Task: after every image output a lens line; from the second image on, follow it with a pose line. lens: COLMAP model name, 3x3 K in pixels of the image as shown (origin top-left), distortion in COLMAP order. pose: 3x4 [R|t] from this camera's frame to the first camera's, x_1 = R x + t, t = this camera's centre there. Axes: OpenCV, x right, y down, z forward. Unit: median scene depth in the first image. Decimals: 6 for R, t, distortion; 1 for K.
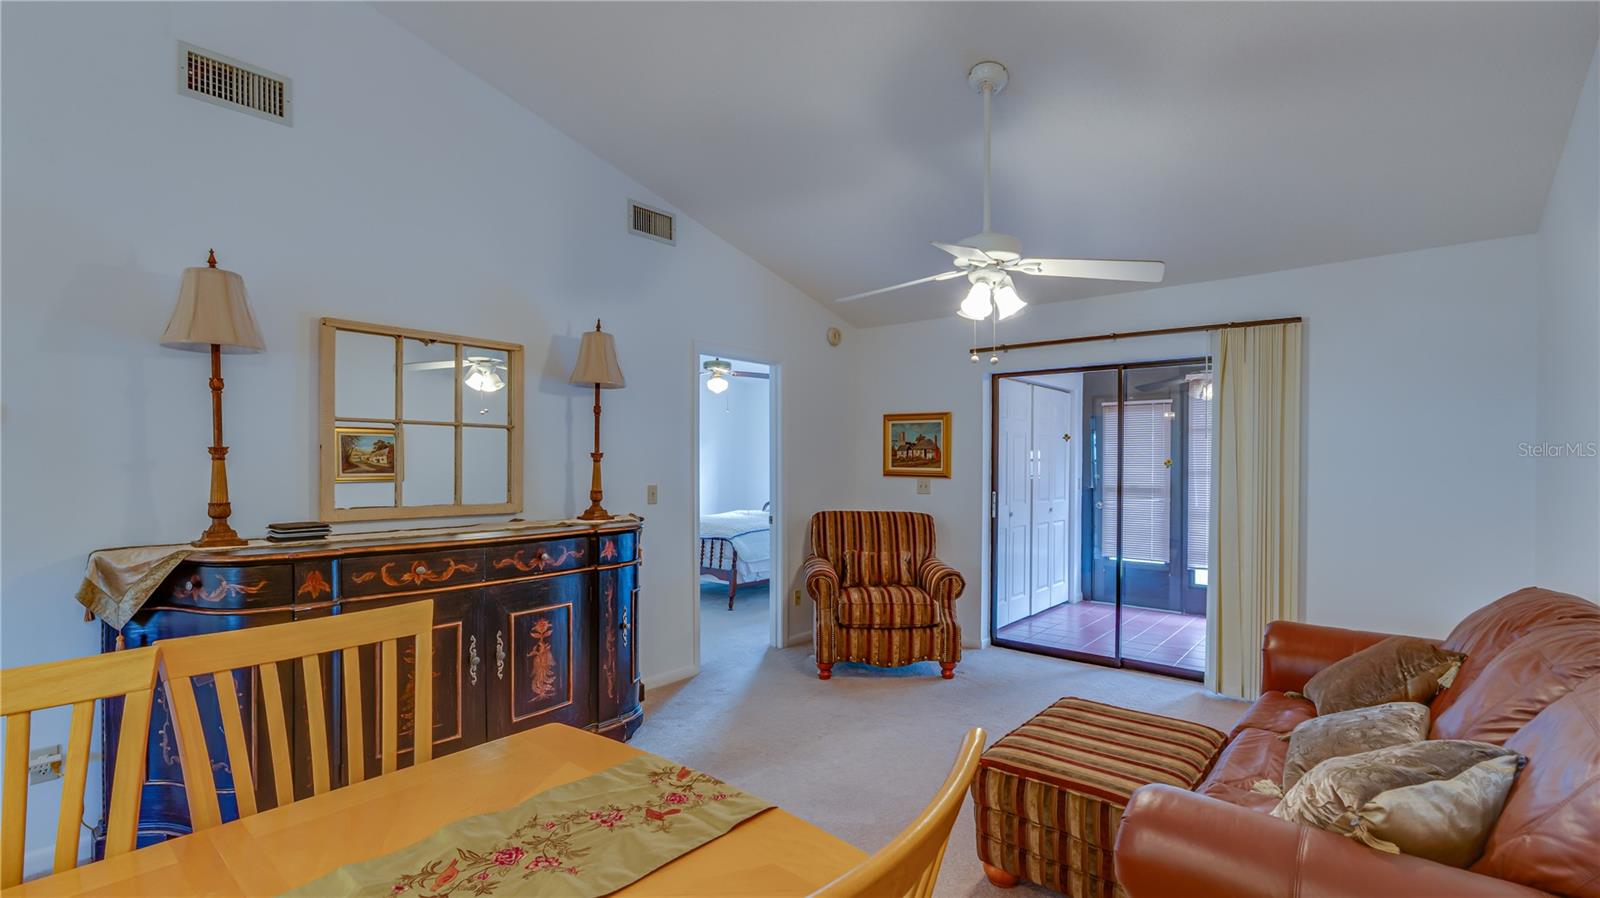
lens RADIAL K [[723.3, 0, 795.3], [0, 723.3, 470.0], [0, 0, 1]] dist [-0.001217, -0.000258]
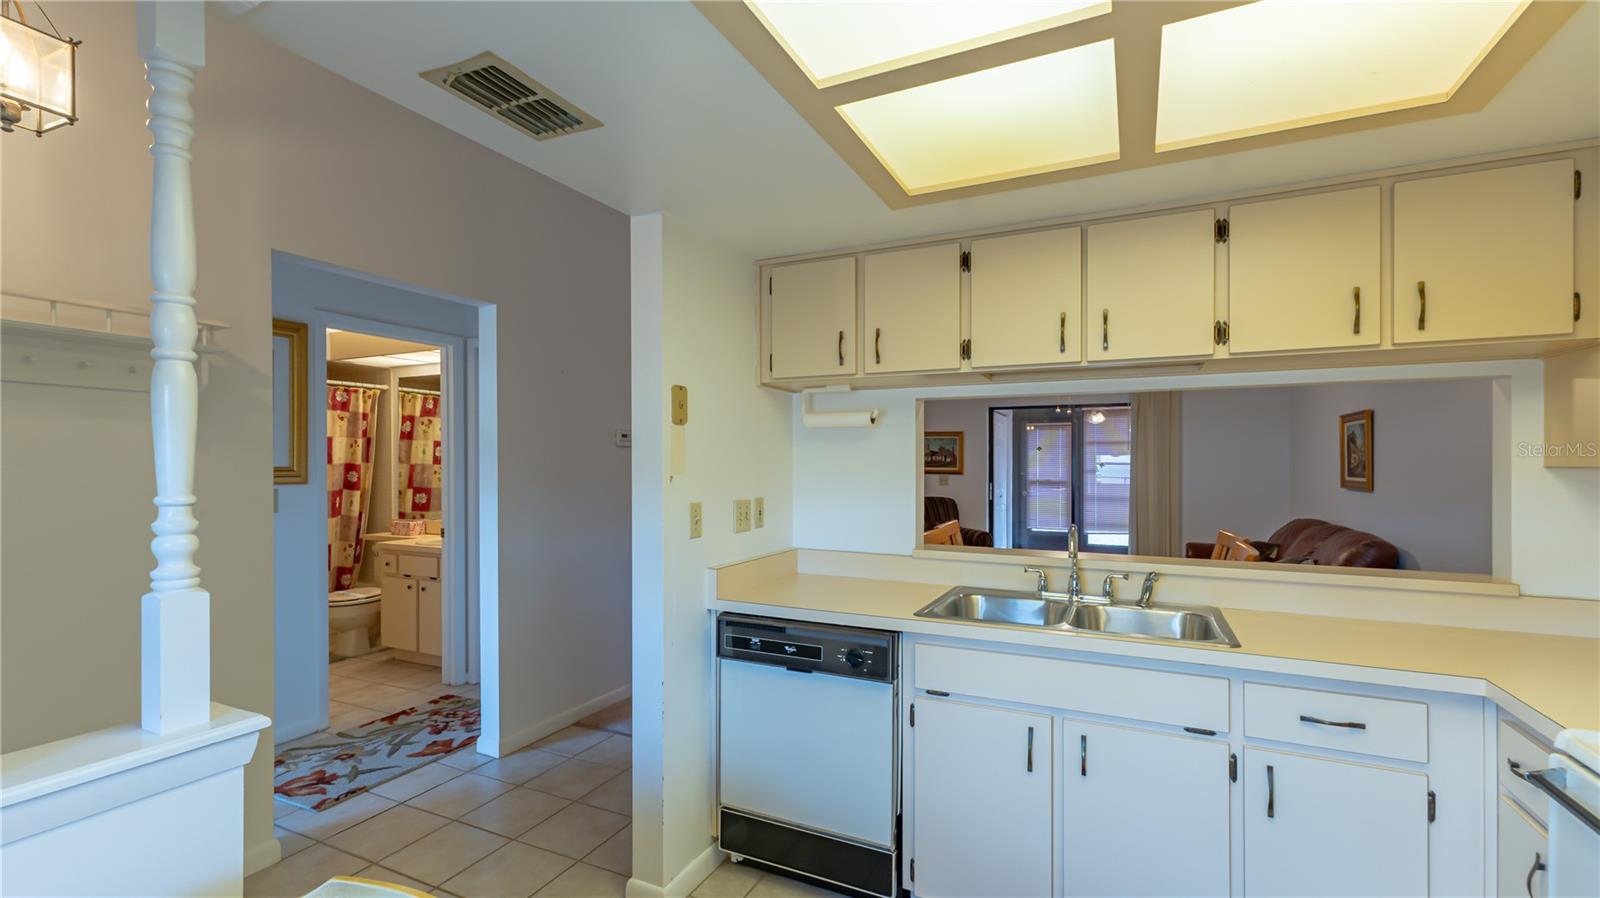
lens RADIAL K [[682.4, 0, 804.7], [0, 682.4, 460.7], [0, 0, 1]] dist [0.000393, 0.000068]
pose [[0.973422, 0.003384, 0.228994, -0.447569], [0.000443, 0.999861, -0.016656, 0.005974], [-0.229019, 0.016315, 0.973285, -0.336847]]
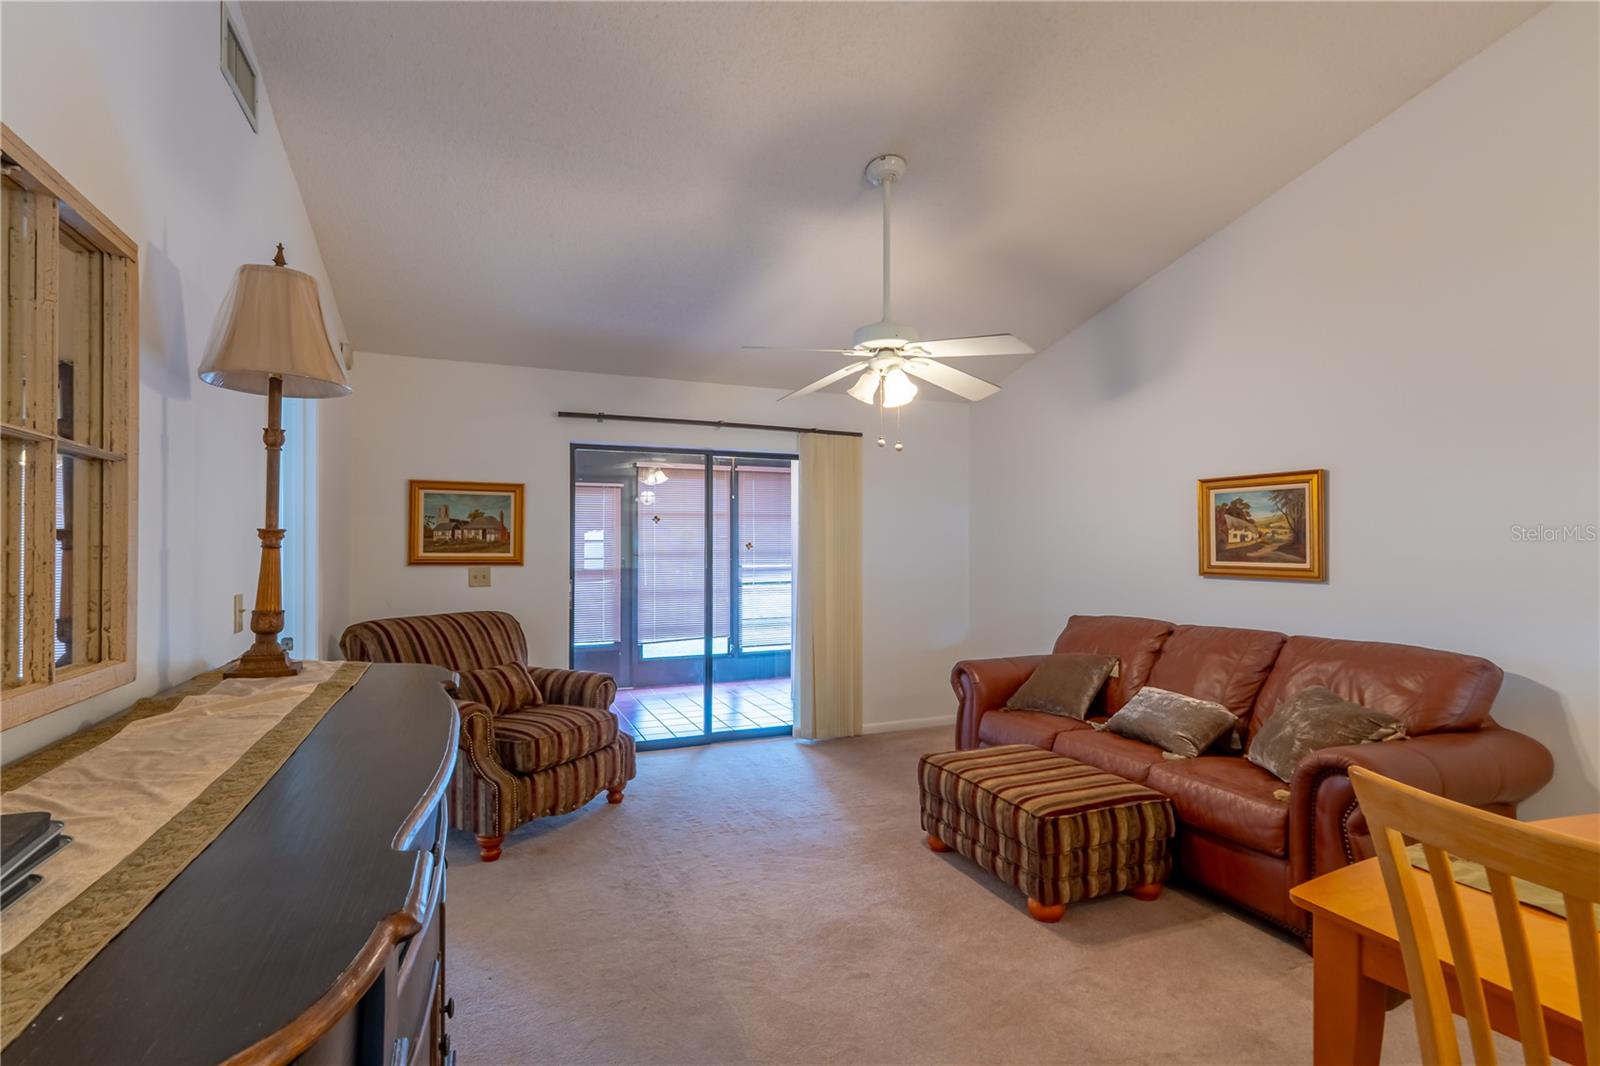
lens RADIAL K [[744.9, 0, 822.6], [0, 744.9, 541.1], [0, 0, 1]] dist [0.000791, 0.000139]
pose [[0.450367, 0.000475, 0.892843, -0.379250], [0.012430, 0.999900, -0.006802, -0.006062], [-0.892757, 0.014162, 0.450316, 0.325255]]
